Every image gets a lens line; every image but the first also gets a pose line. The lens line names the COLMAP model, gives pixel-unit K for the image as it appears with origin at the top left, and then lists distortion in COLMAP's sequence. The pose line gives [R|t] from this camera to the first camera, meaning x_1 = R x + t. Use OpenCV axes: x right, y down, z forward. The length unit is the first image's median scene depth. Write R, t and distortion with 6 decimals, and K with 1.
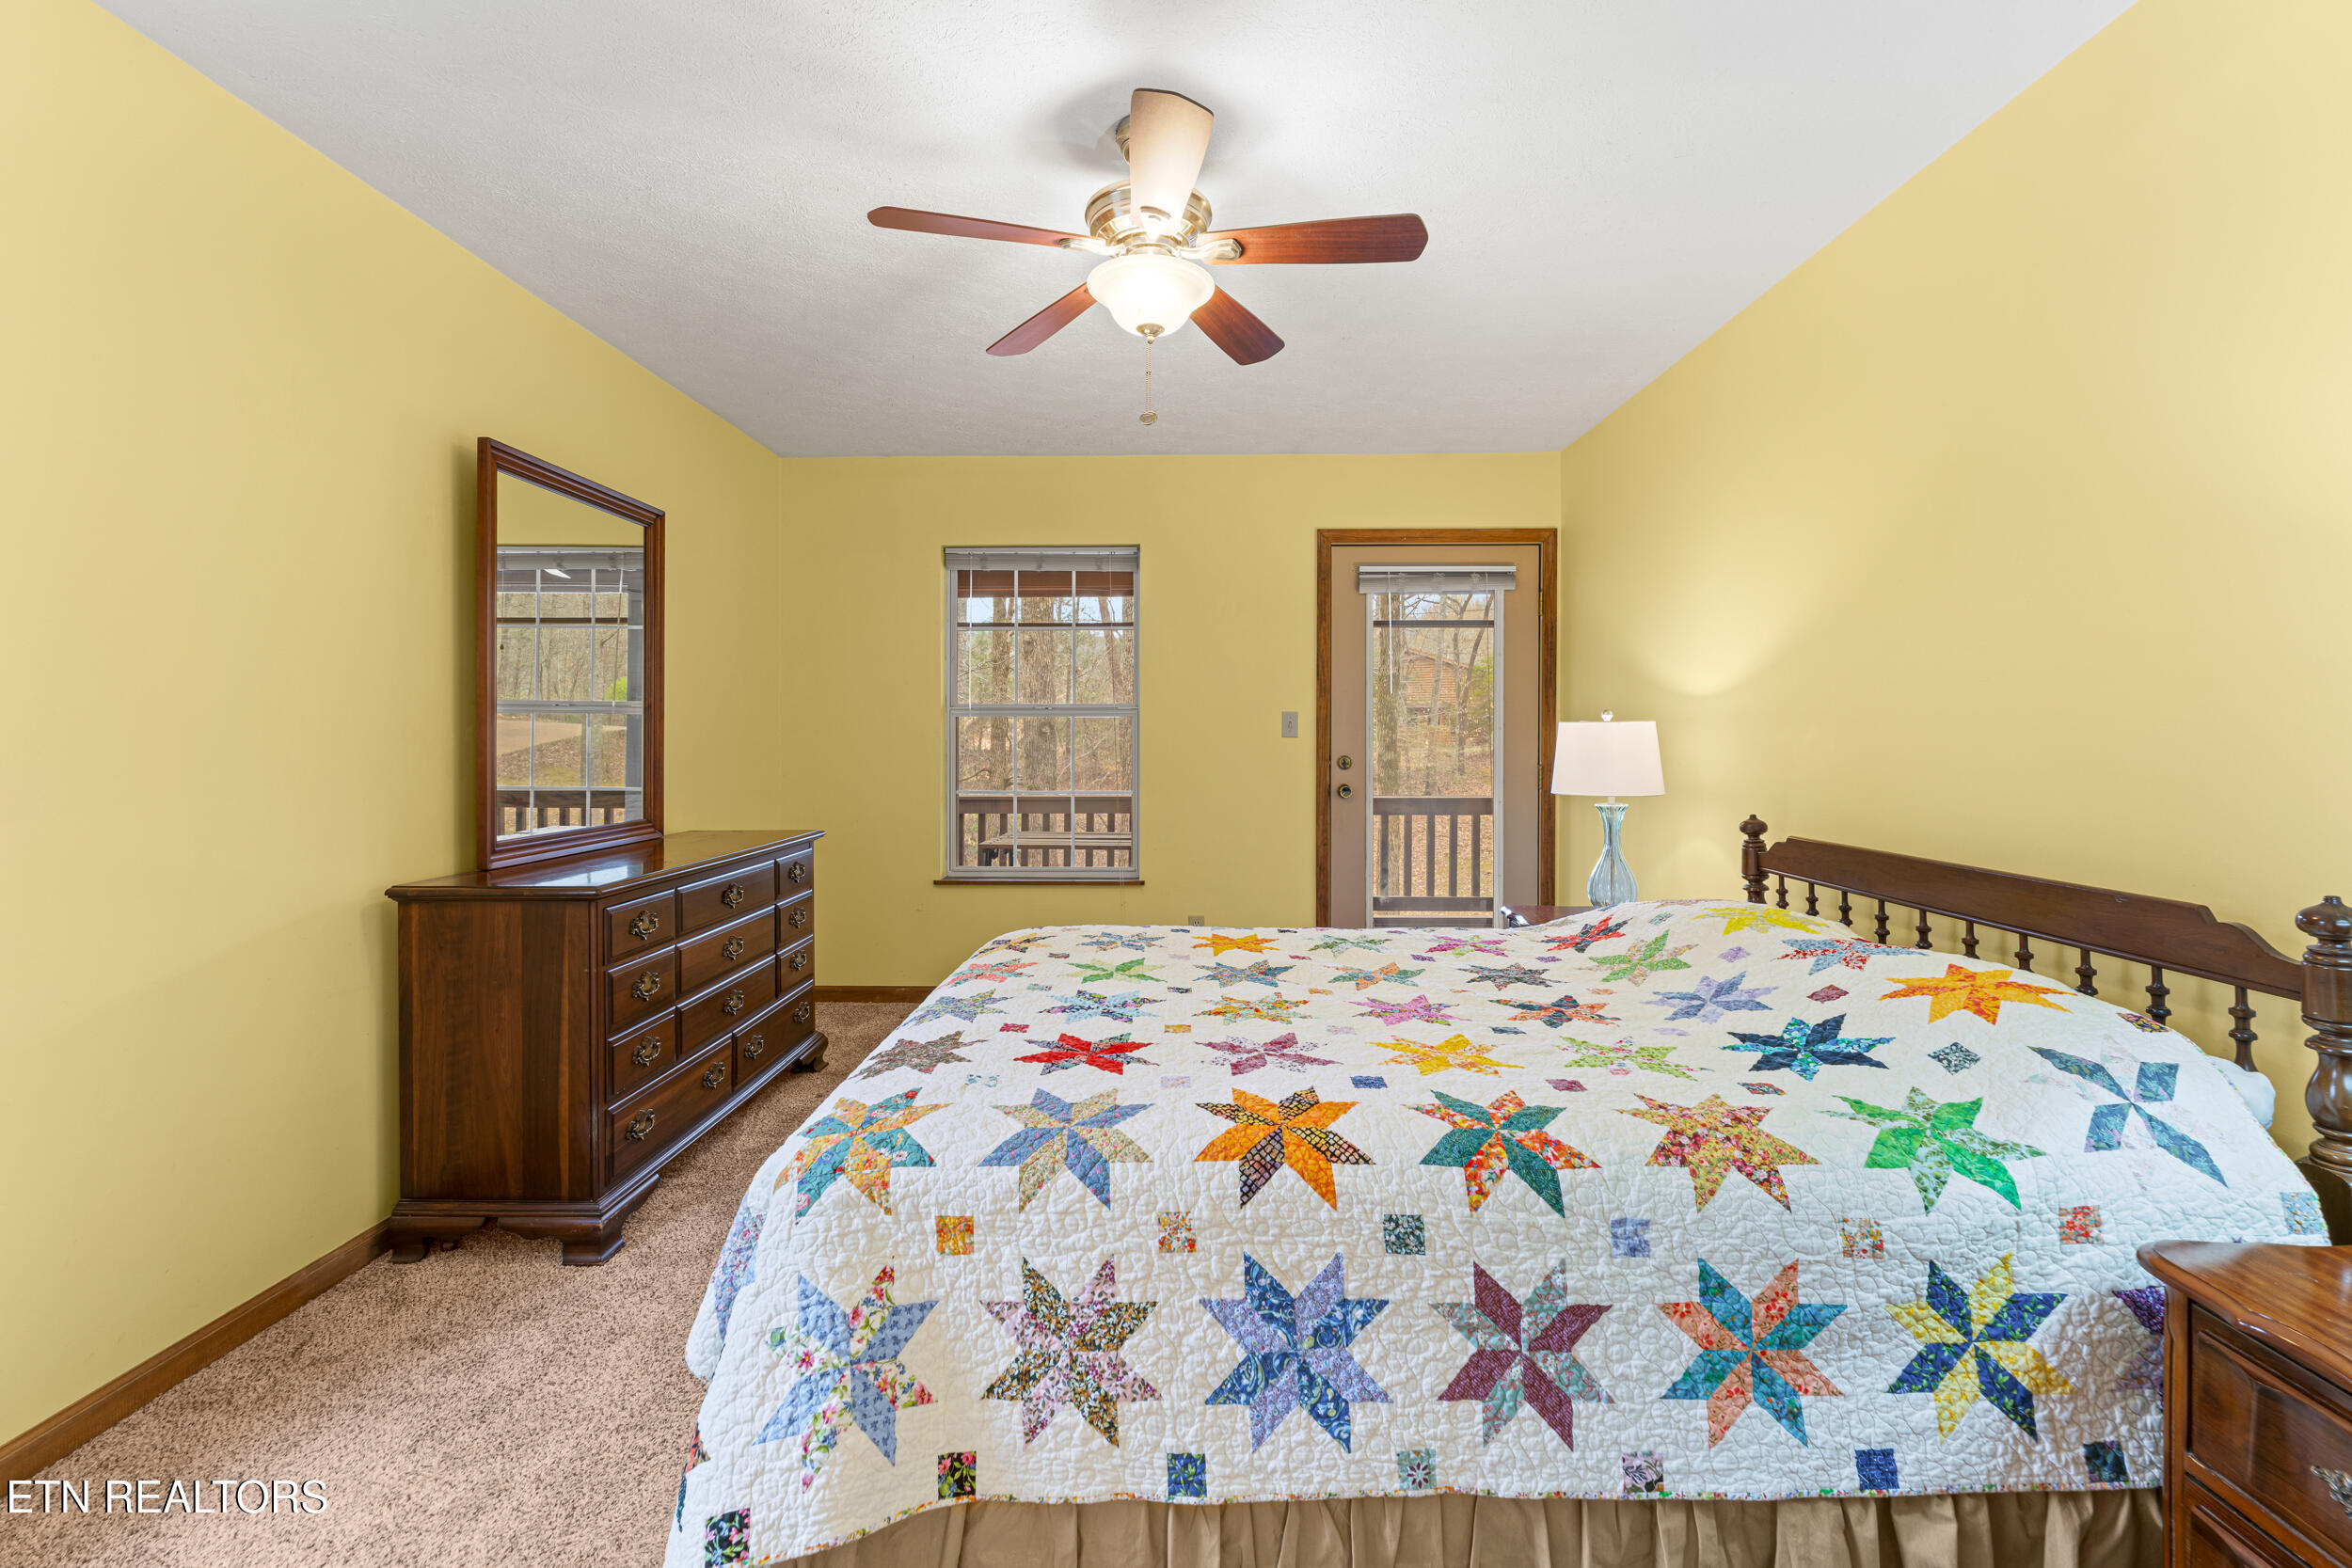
lens RADIAL K [[989.6, 0, 1168.2], [0, 989.6, 740.8], [0, 0, 1]] dist [-0.001560, -0.000113]
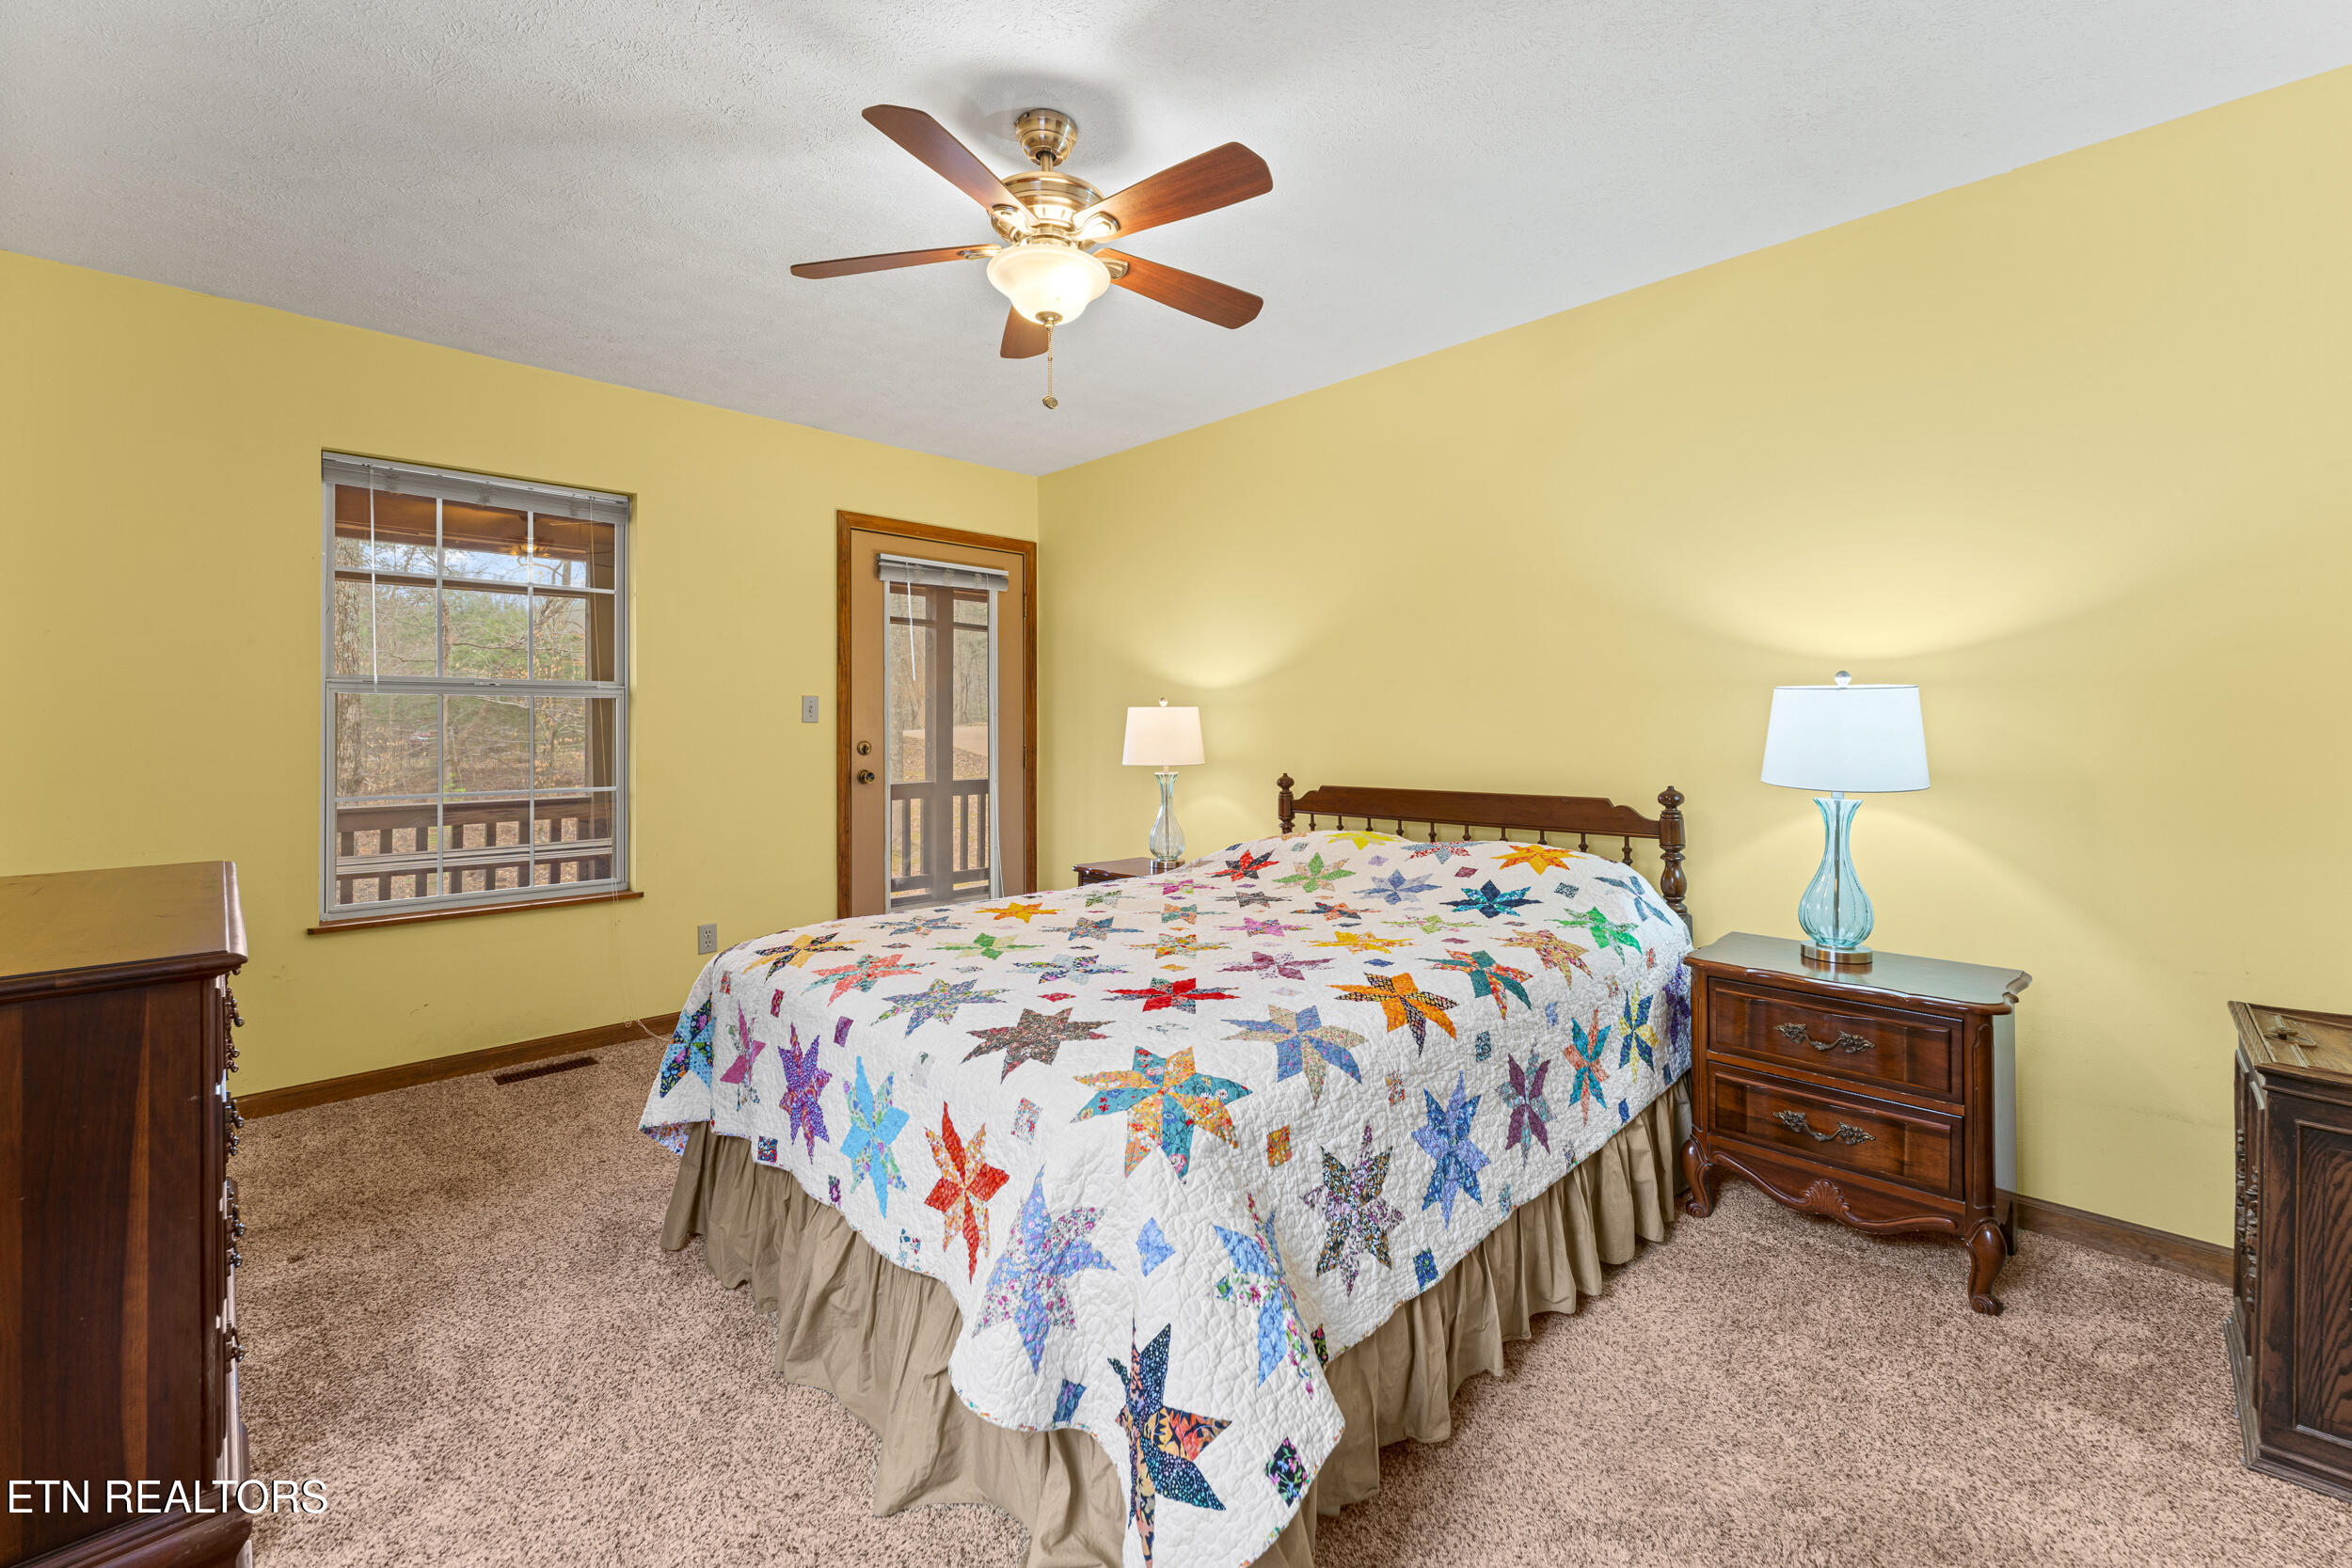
lens RADIAL K [[974.8, 0, 1174.0], [0, 974.8, 730.7], [0, 0, 1]] dist [0.000521, 0.000156]
pose [[0.696713, -0.003104, 0.717343, -1.077428], [0.009792, 0.999939, -0.005183, 0.042801], [-0.717283, 0.010636, 0.696701, 0.326569]]
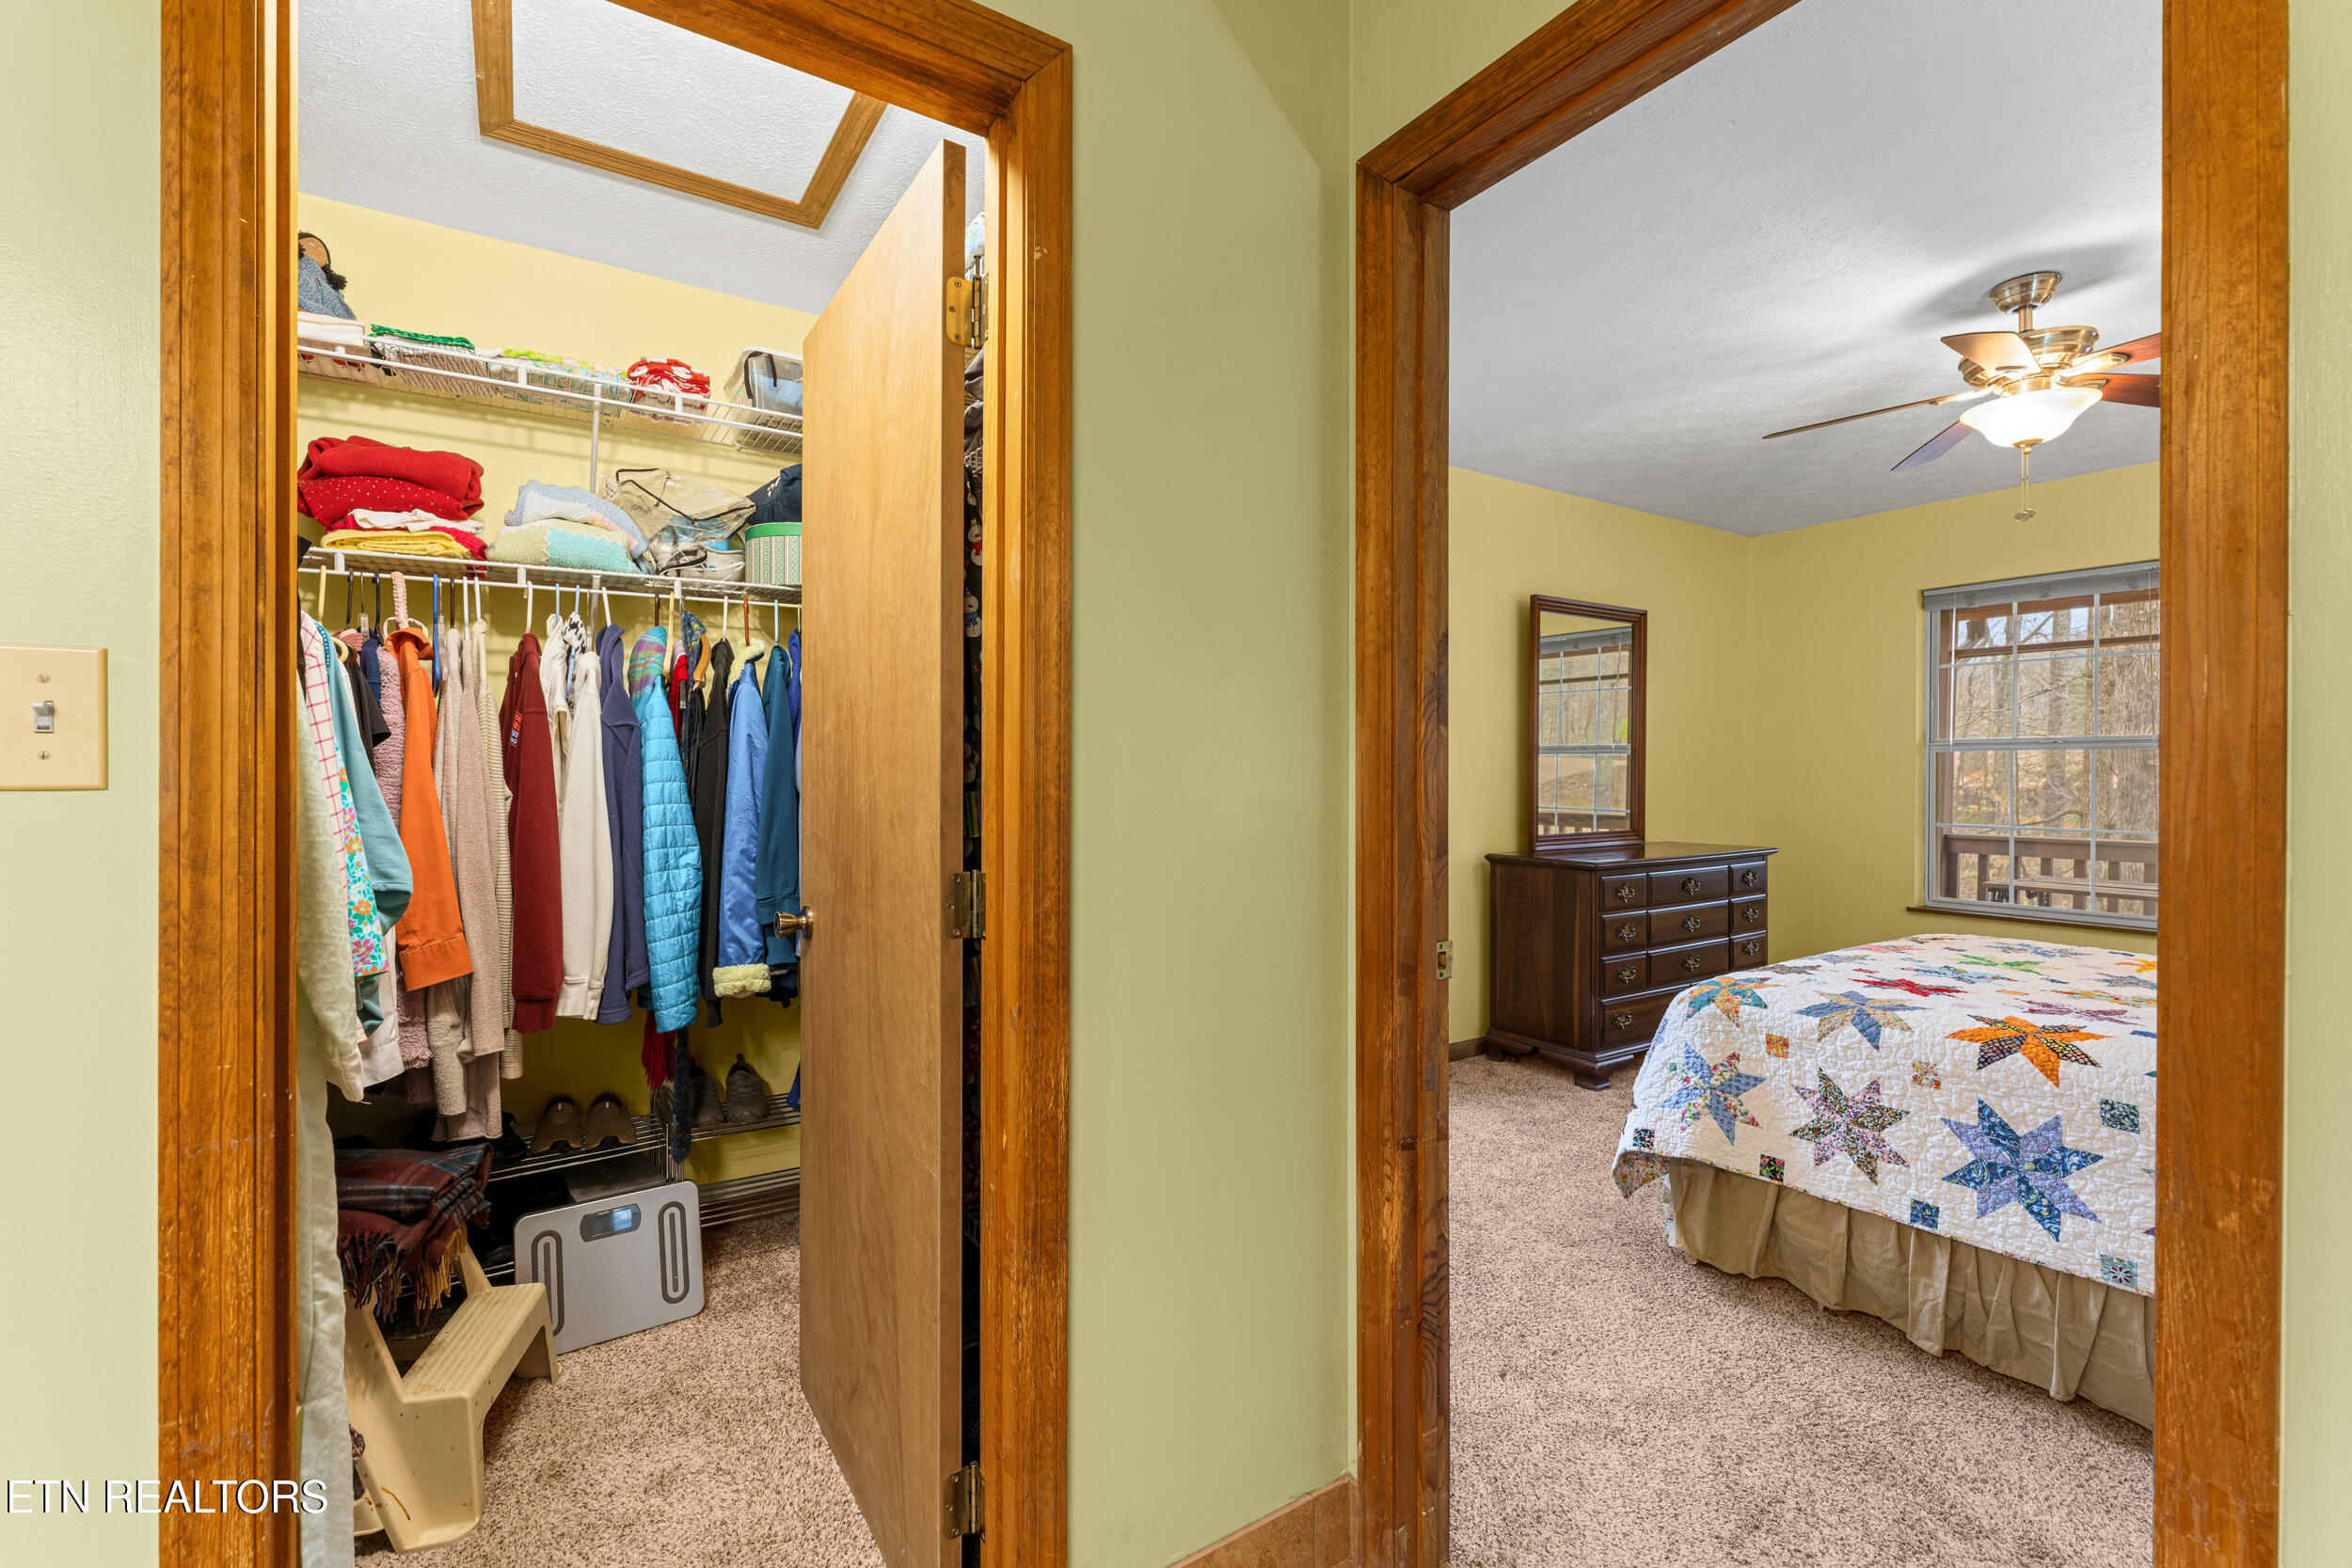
lens RADIAL K [[974.3, 0, 1112.7], [0, 974.3, 777.5], [0, 0, 1]] dist [0.000047, -0.000235]
pose [[0.544177, 0.006680, -0.838944, 0.623465], [-0.004231, 0.999977, 0.005218, 0.000898], [0.838960, 0.000710, 0.544193, -1.007828]]
